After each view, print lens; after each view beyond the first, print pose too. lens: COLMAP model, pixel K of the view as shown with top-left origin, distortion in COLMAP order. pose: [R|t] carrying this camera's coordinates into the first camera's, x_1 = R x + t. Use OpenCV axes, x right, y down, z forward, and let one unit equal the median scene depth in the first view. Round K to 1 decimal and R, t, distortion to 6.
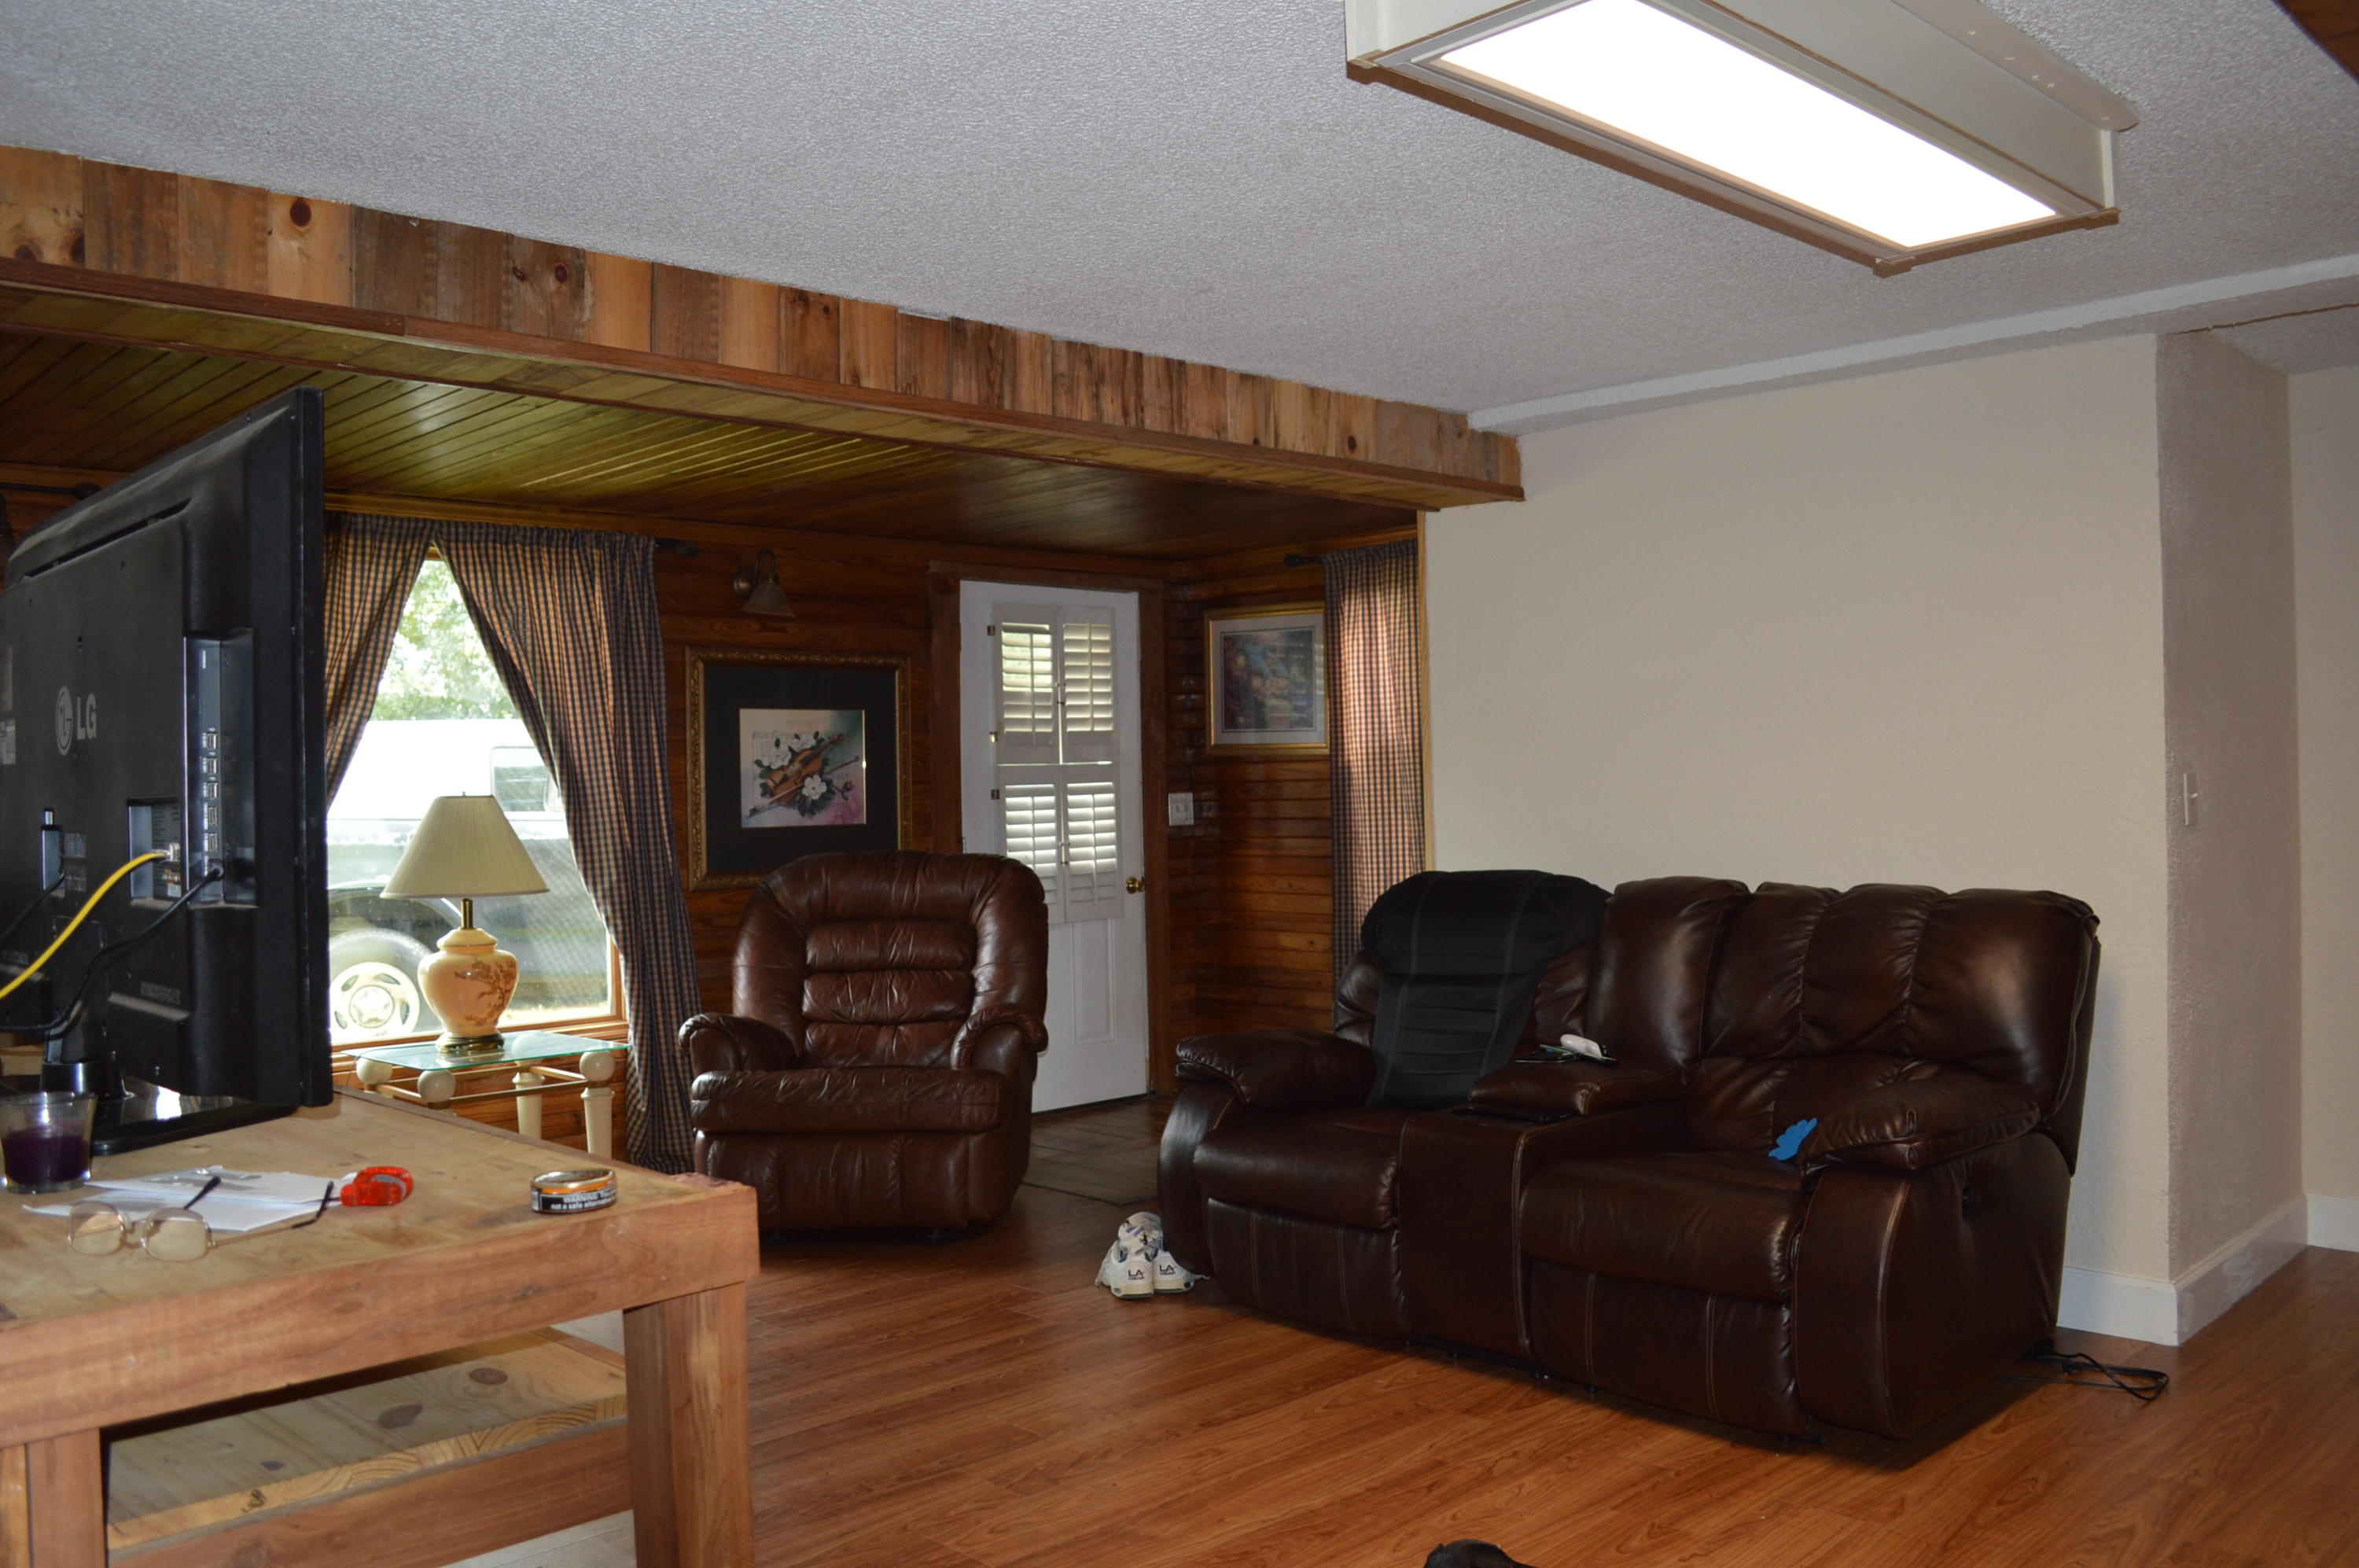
lens RADIAL K [[1878.1, 0, 1179.5], [0, 1878.1, 784.0], [0, 0, 1]] dist [-0.093189, 0.030382]
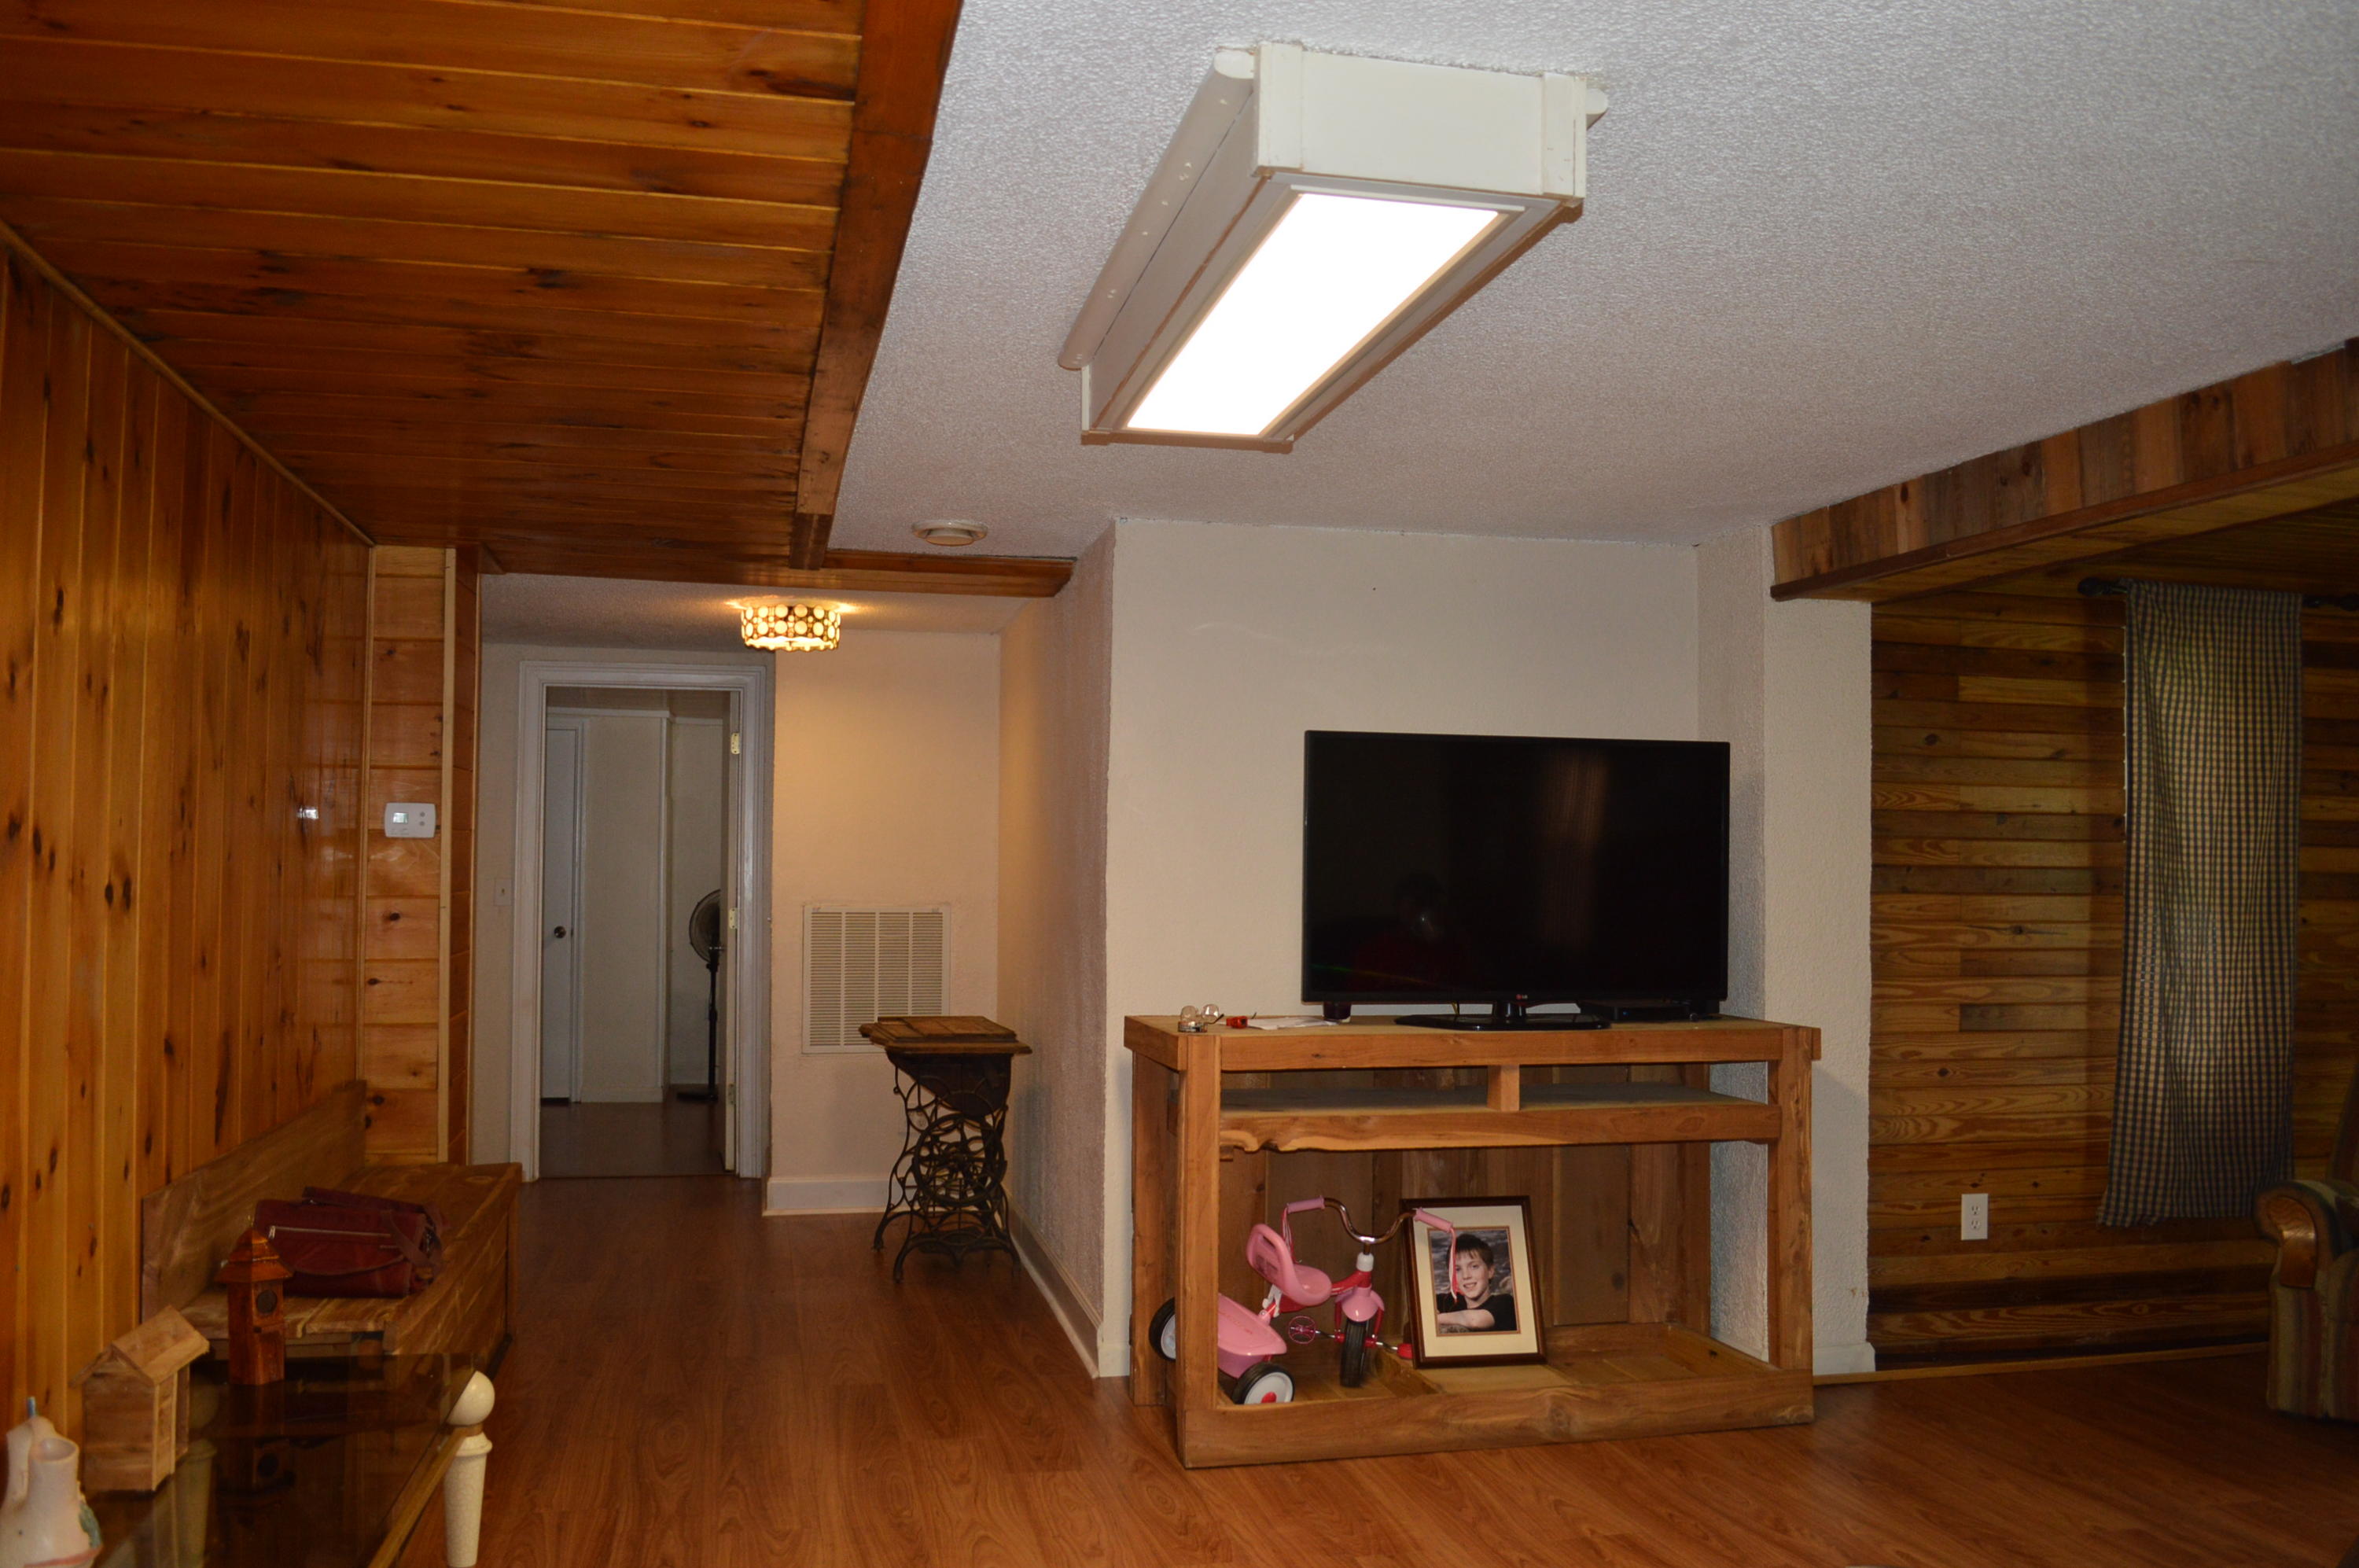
lens RADIAL K [[1878.1, 0, 1179.5], [0, 1878.1, 784.0], [0, 0, 1]] dist [-0.093189, 0.030382]
pose [[-0.533927, -0.015380, -0.845391, 0.557916], [-0.002725, 0.999861, -0.016469, -0.026391], [0.845526, -0.006490, -0.533894, 0.664786]]
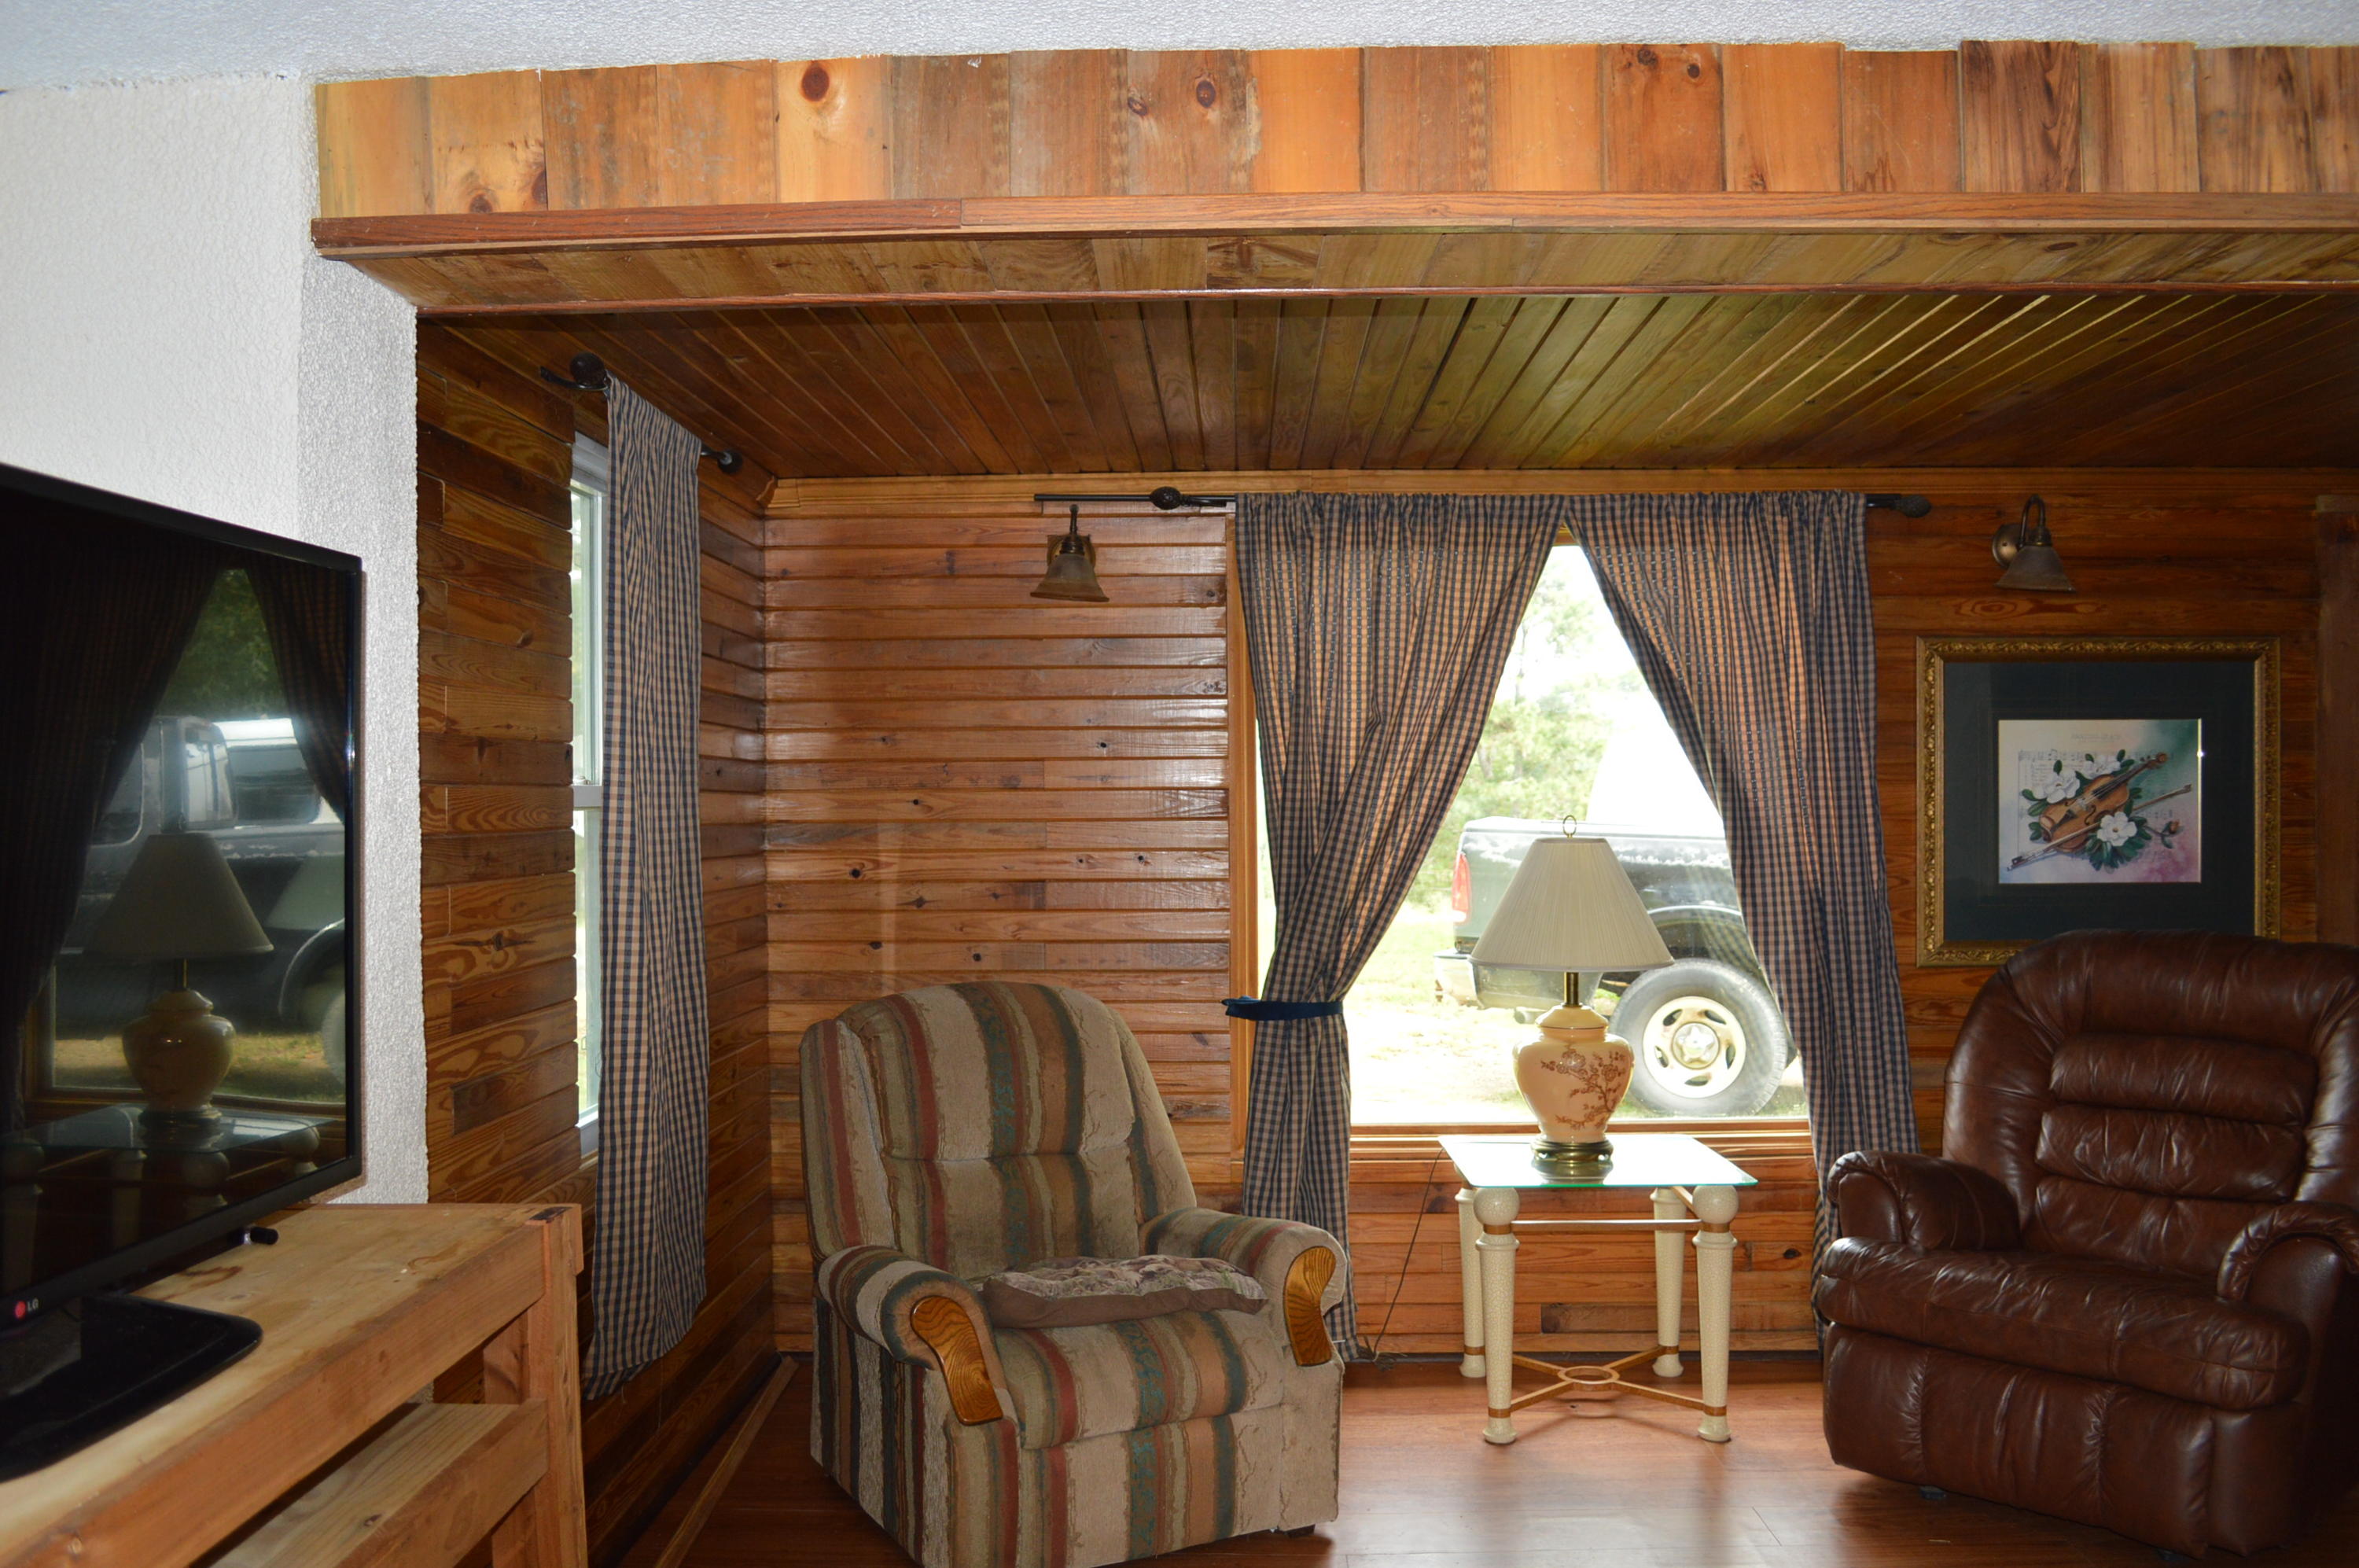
lens RADIAL K [[1878.1, 0, 1179.5], [0, 1878.1, 784.0], [0, 0, 1]] dist [-0.093189, 0.030382]
pose [[0.686050, 0.013115, -0.727436, 0.078083], [-0.008530, 0.999914, 0.009982, -0.022295], [0.727505, -0.000643, 0.686103, 0.308166]]
